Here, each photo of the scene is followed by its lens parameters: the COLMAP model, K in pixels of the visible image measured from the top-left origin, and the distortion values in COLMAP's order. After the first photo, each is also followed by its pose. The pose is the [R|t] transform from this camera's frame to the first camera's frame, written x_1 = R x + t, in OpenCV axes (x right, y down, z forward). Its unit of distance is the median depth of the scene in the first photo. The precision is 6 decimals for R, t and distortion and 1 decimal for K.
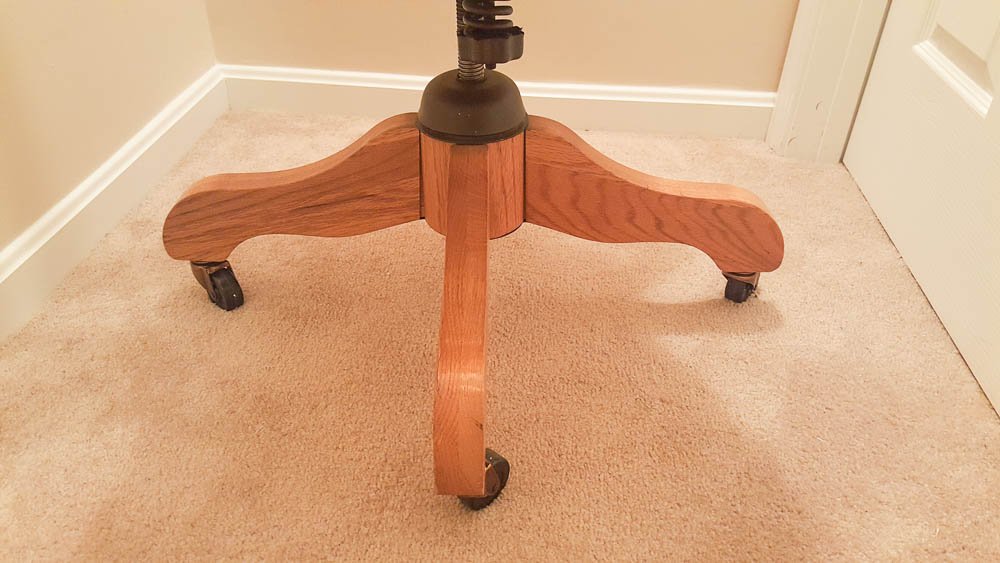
lens RADIAL K [[755.5, 0, 490.2], [0, 755.5, 304.1], [0, 0, 1]] dist [0.137285, -0.218515]
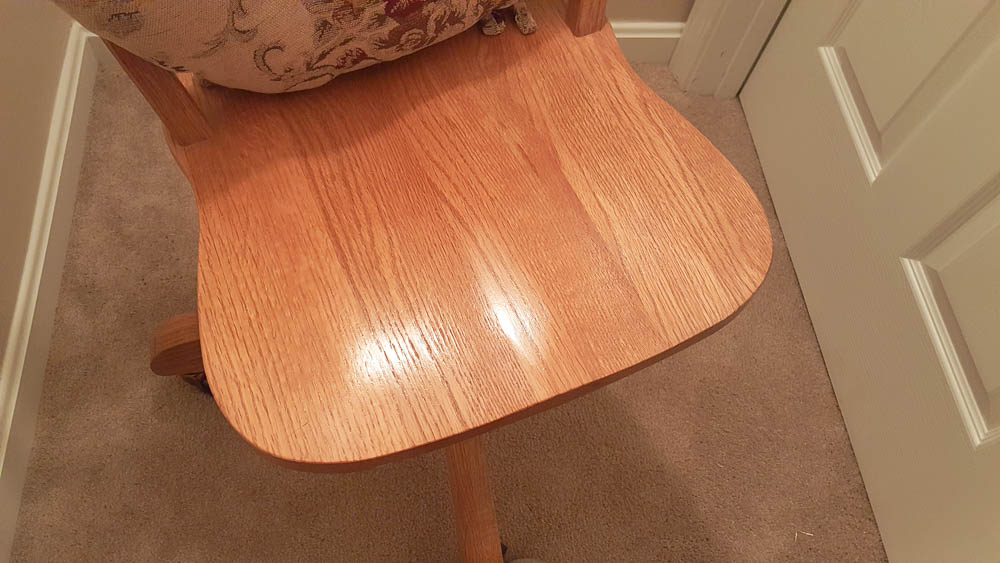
lens RADIAL K [[755.5, 0, 490.2], [0, 755.5, 304.1], [0, 0, 1]] dist [0.137285, -0.218515]
pose [[0.977655, -0.145570, 0.151661, -0.120983], [0.060109, 0.884902, 0.461882, -0.654445], [-0.201441, -0.442445, 0.873879, 0.019272]]
